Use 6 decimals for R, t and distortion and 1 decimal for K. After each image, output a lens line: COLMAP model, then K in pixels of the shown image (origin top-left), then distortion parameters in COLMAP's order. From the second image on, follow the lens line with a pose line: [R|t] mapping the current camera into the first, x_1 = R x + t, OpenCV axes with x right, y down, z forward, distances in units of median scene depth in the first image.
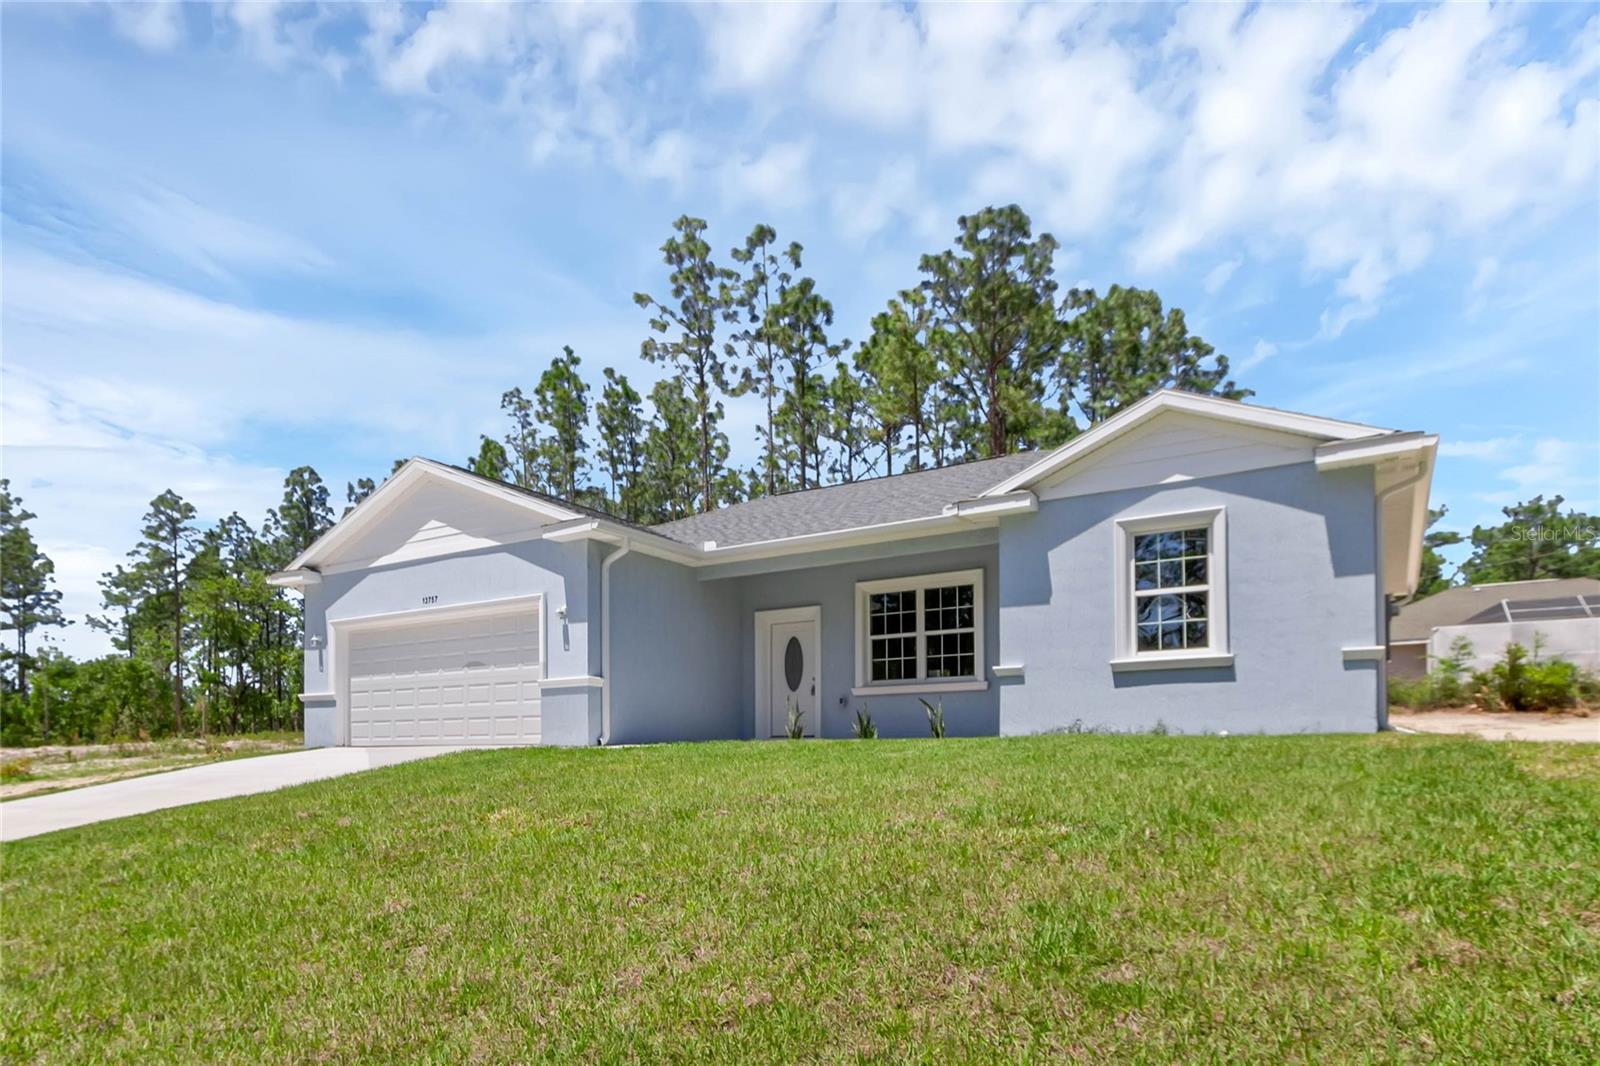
lens RADIAL K [[750.0, 0, 786.3], [0, 750.0, 546.9], [0, 0, 1]] dist [-0.008364, -0.000353]
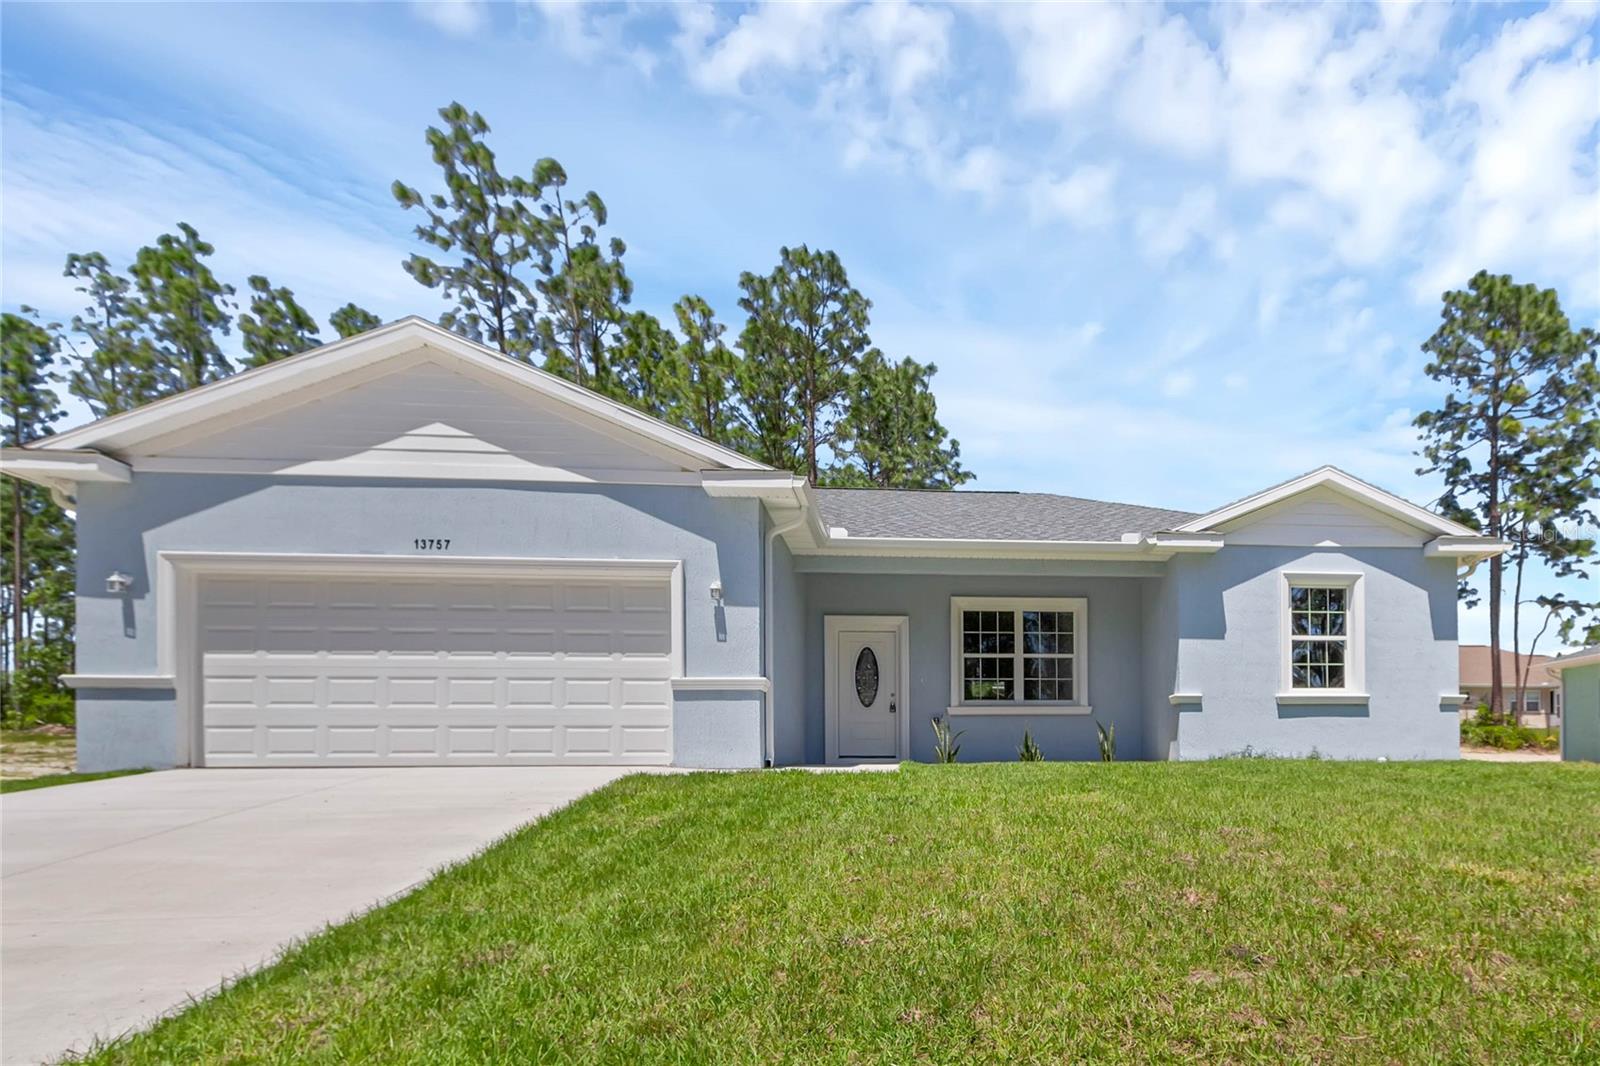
lens RADIAL K [[733.7, 0, 800.0], [0, 733.7, 594.8], [0, 0, 1]] dist [-0.005257, -0.000369]
pose [[0.854048, 0.120681, 0.506001, -0.569549], [-0.137481, 0.990496, -0.004188, 0.080167], [-0.501698, -0.065989, 0.862522, 0.314149]]
